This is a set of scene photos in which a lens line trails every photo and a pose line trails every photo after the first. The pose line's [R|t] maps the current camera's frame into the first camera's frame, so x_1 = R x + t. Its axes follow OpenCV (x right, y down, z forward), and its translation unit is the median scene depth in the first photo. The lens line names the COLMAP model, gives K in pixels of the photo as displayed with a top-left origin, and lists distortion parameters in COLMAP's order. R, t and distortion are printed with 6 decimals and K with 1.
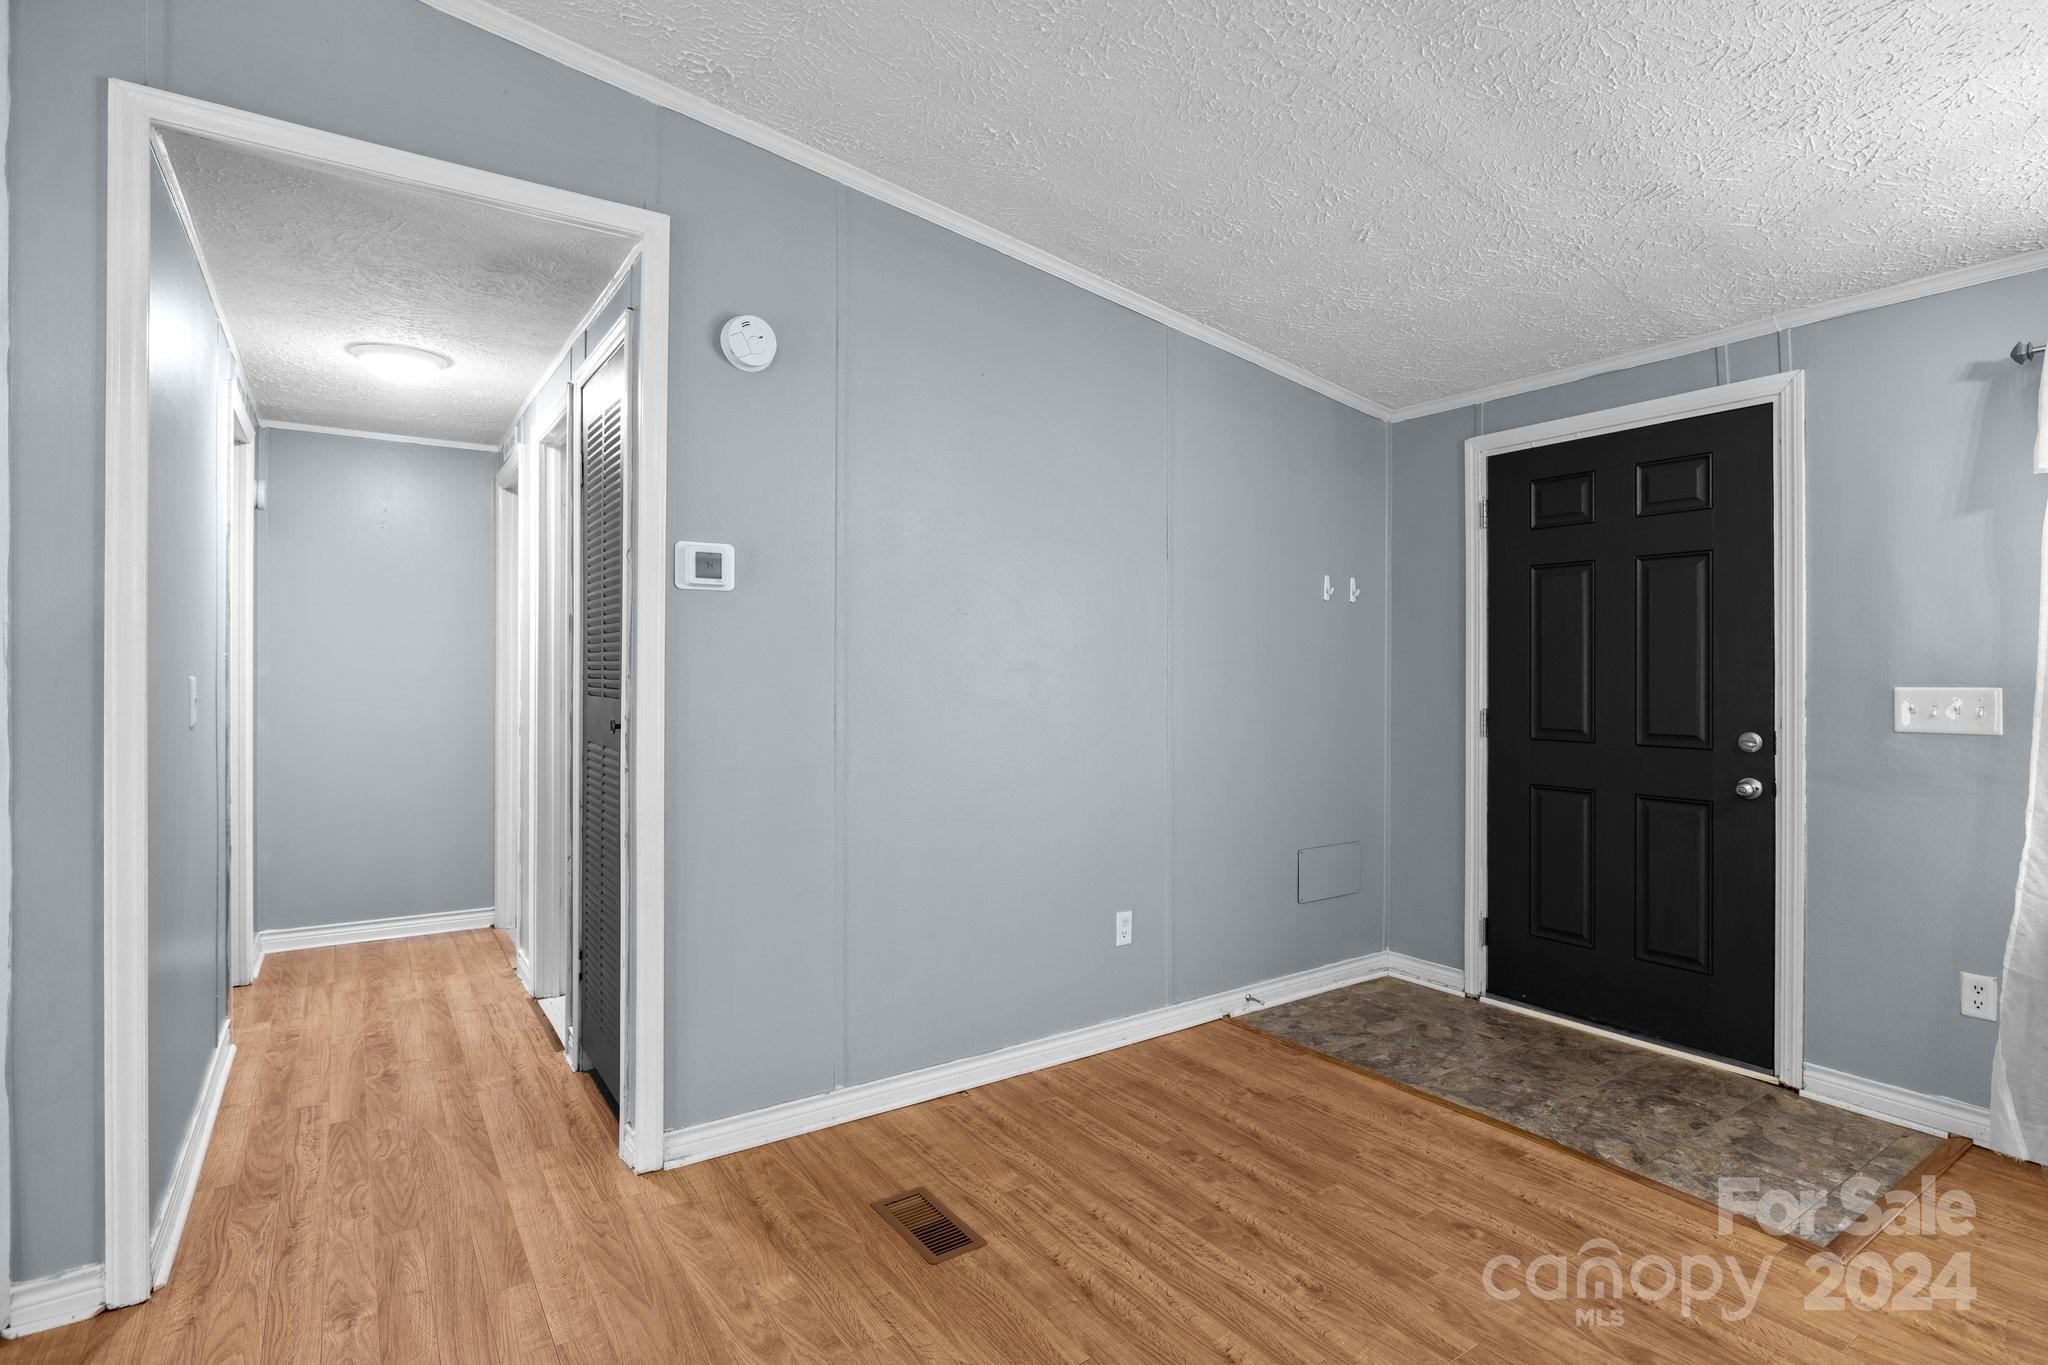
lens RADIAL K [[988.8, 0, 1022.4], [0, 988.8, 671.9], [0, 0, 1]] dist [-0.000646, -0.000279]
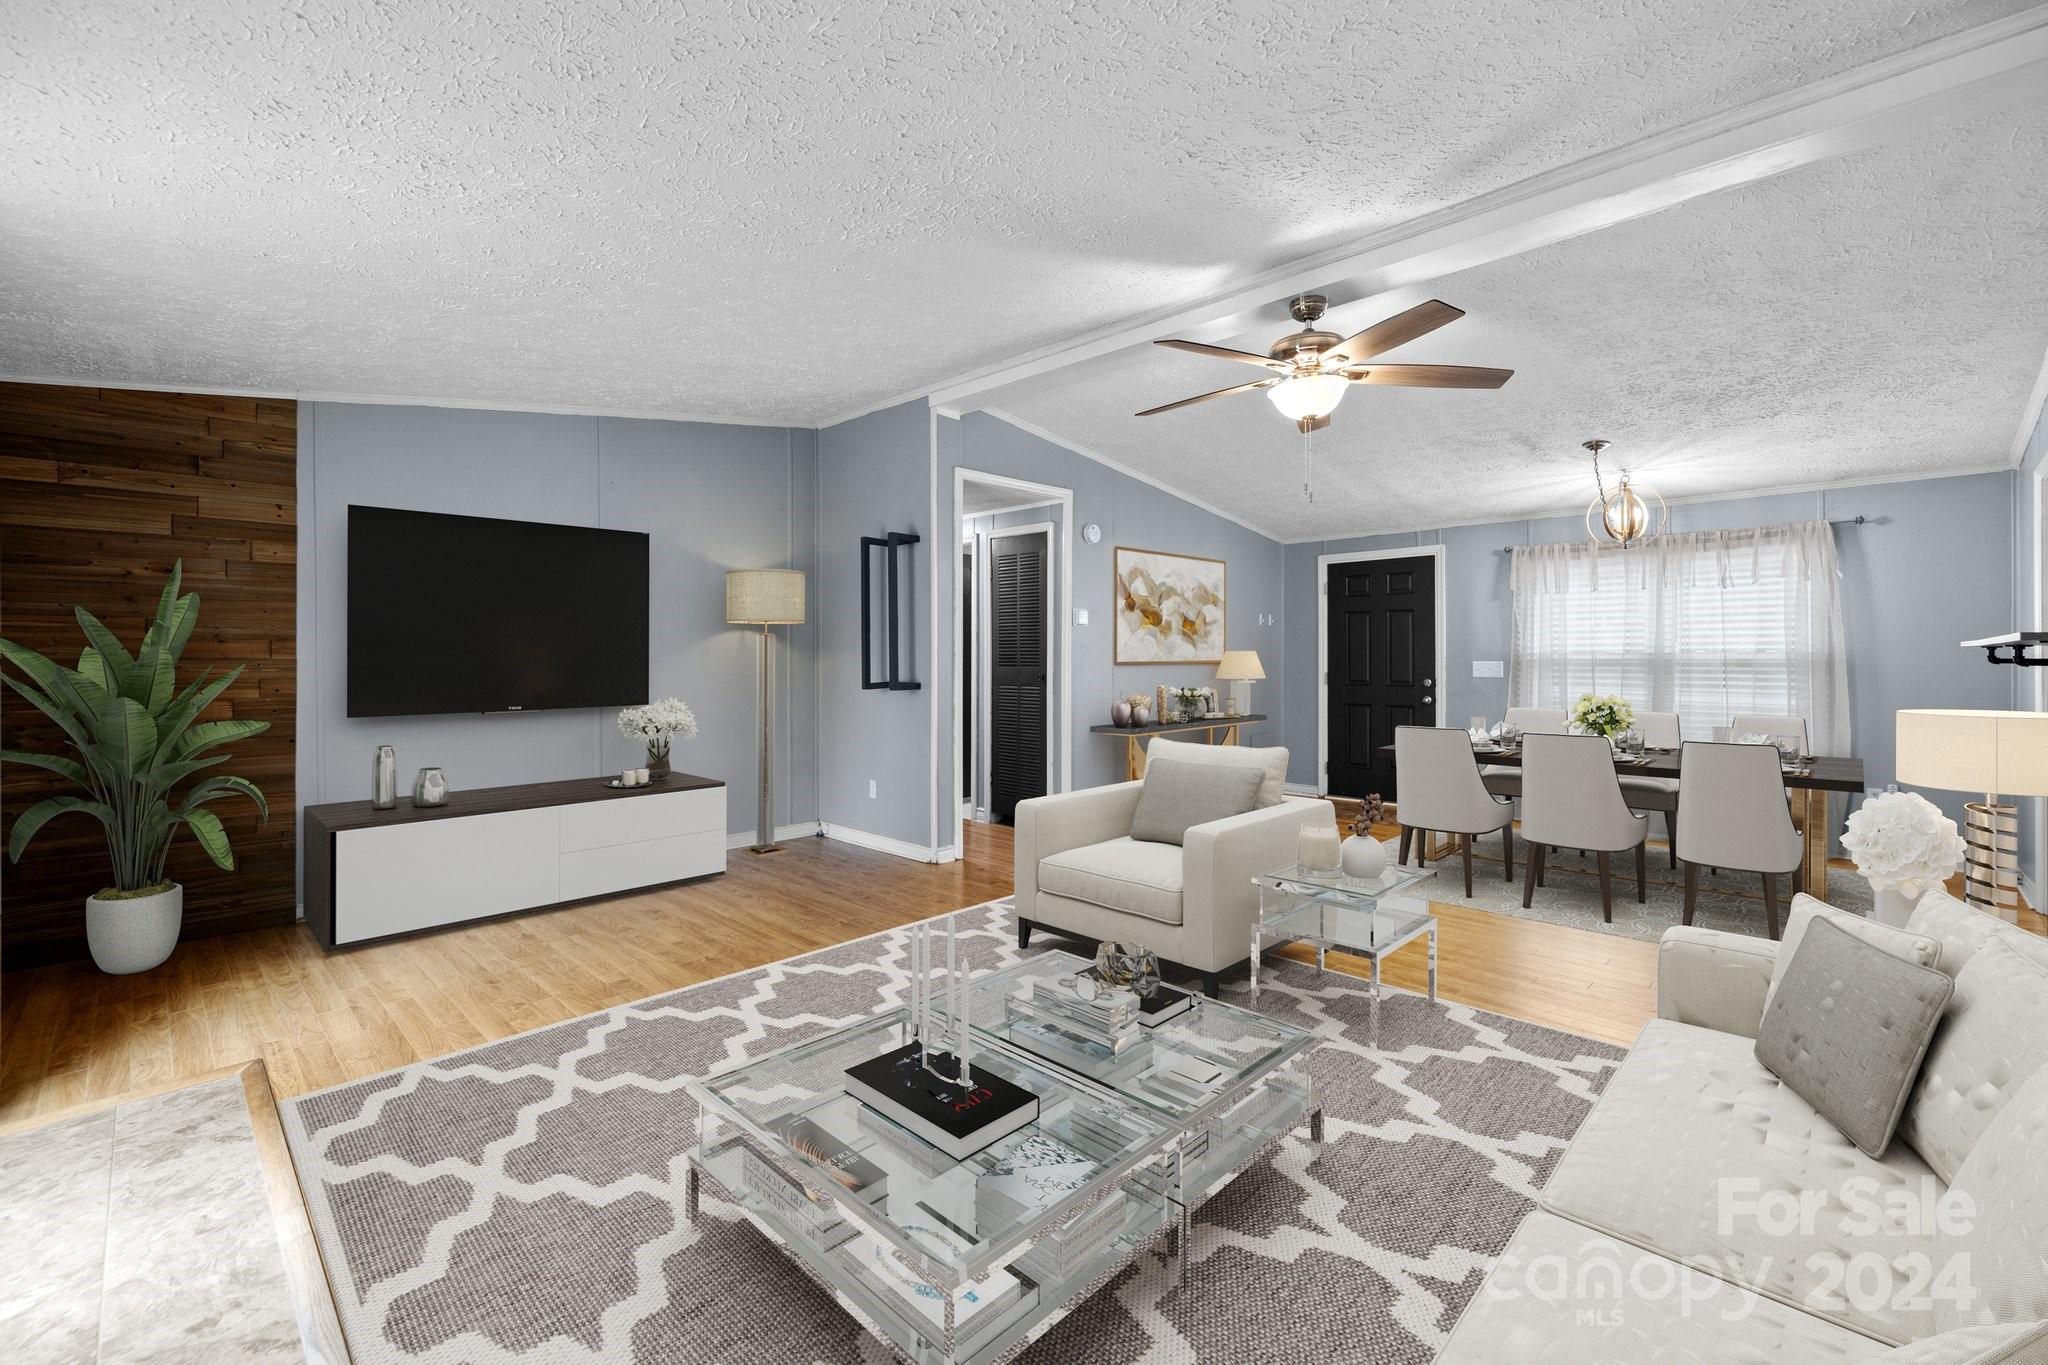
lens RADIAL K [[875.0, 0, 1024.1], [0, 875.0, 660.7], [0, 0, 1]] dist [0.000395, -0.000028]
pose [[0.982371, -0.001791, 0.186935, -0.774787], [0.001693, 0.999998, 0.000684, 0.008689], [-0.186936, -0.000355, 0.982372, -1.117975]]
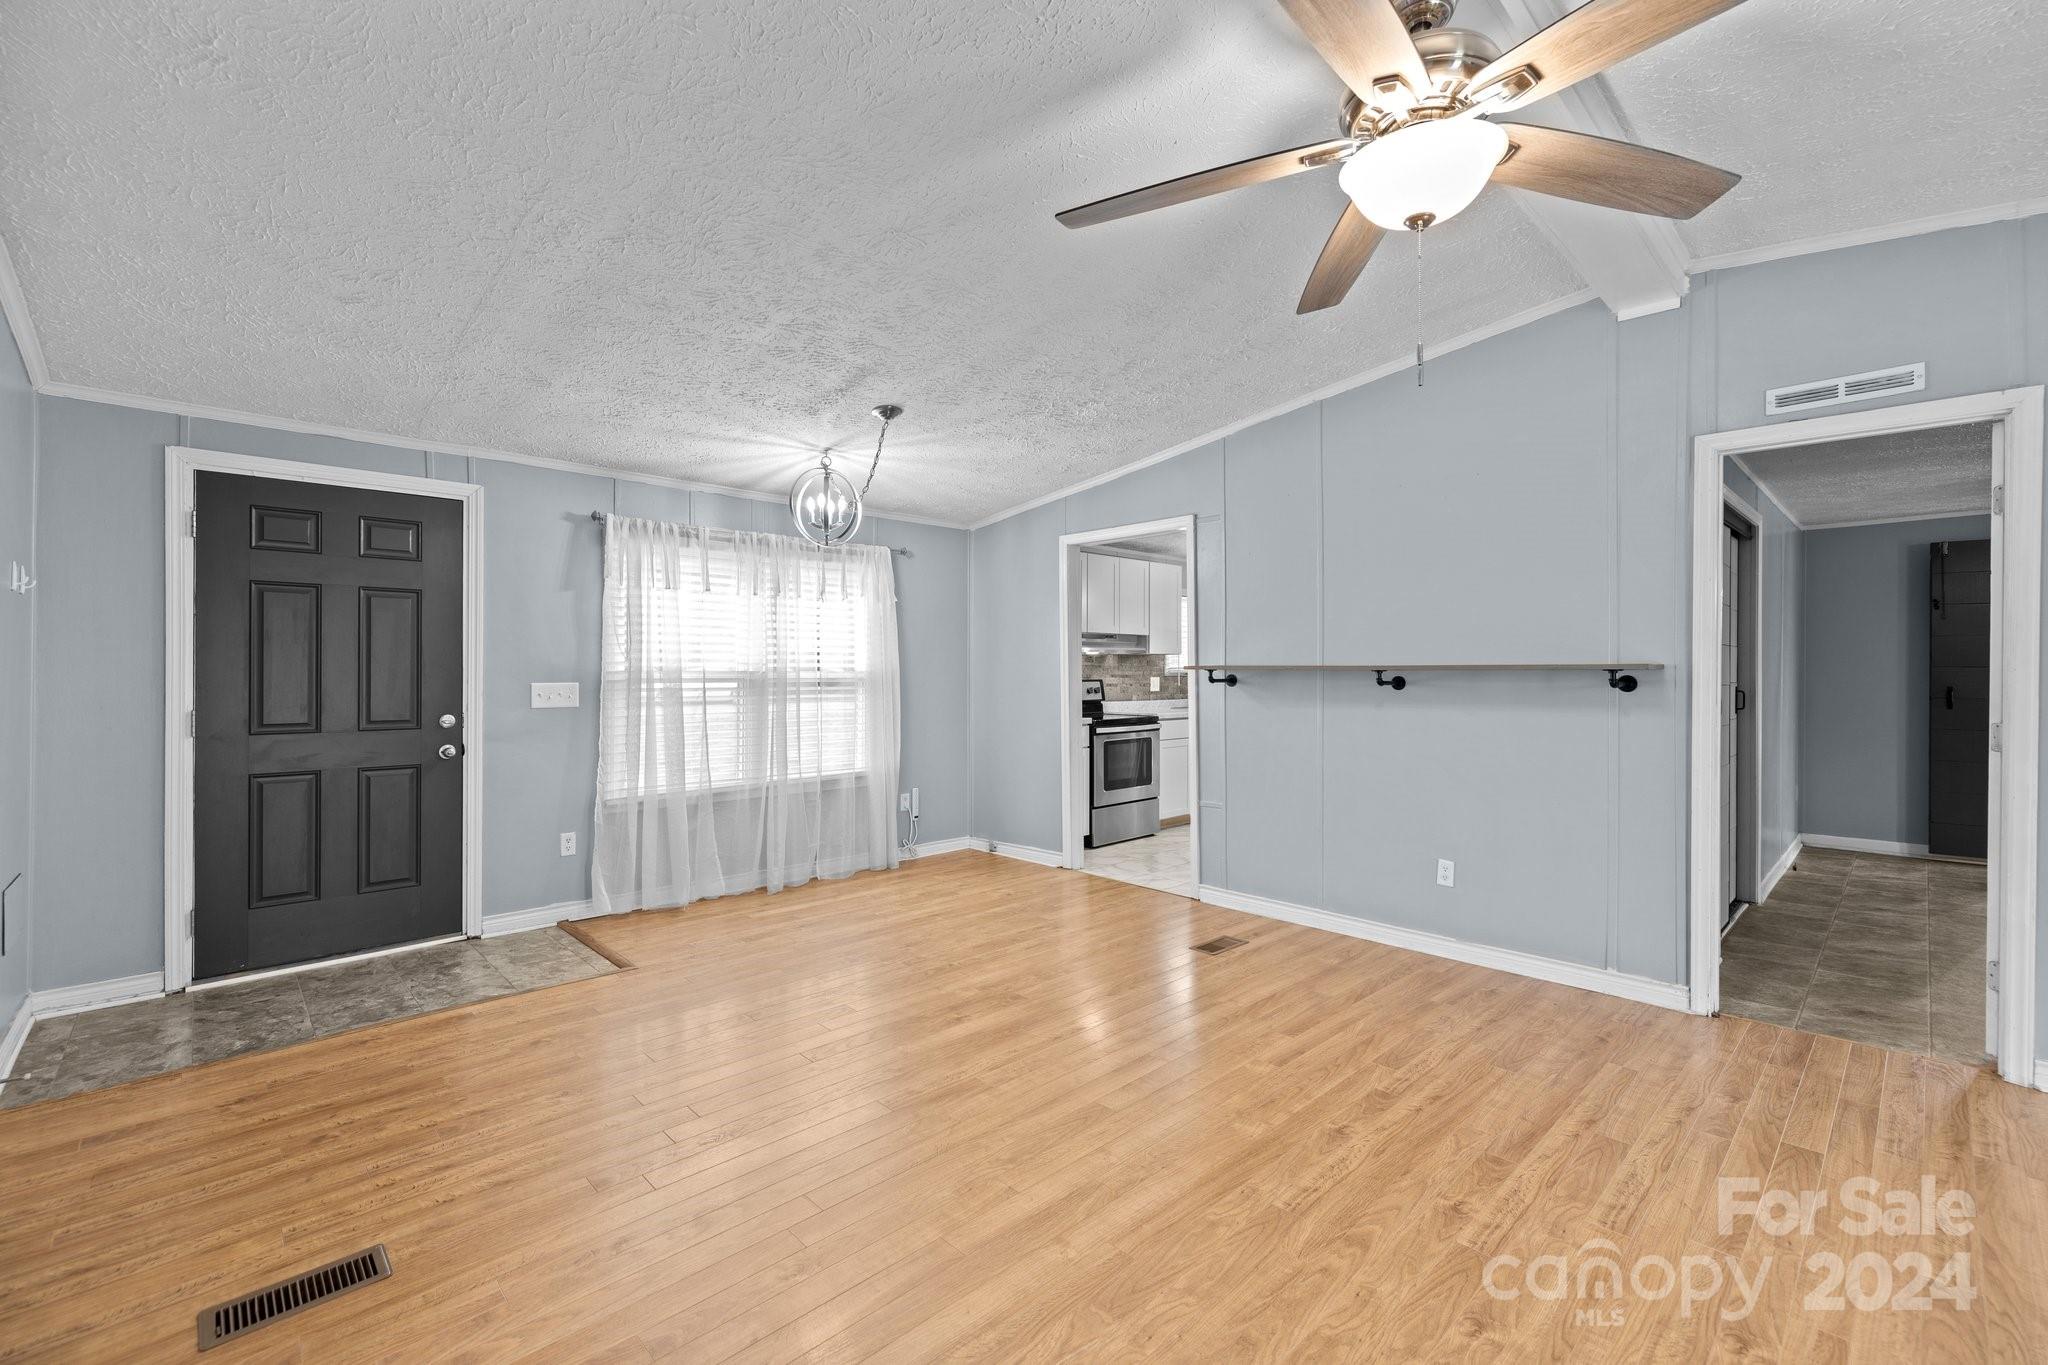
lens RADIAL K [[864.5, 0, 1020.5], [0, 864.5, 676.0], [0, 0, 1]] dist [0.002534, 0.000105]
pose [[-0.156032, -0.006858, 0.987728, -0.720285], [-0.001676, 0.999976, 0.006678, -0.008208], [-0.987751, -0.000613, -0.156040, 0.348795]]
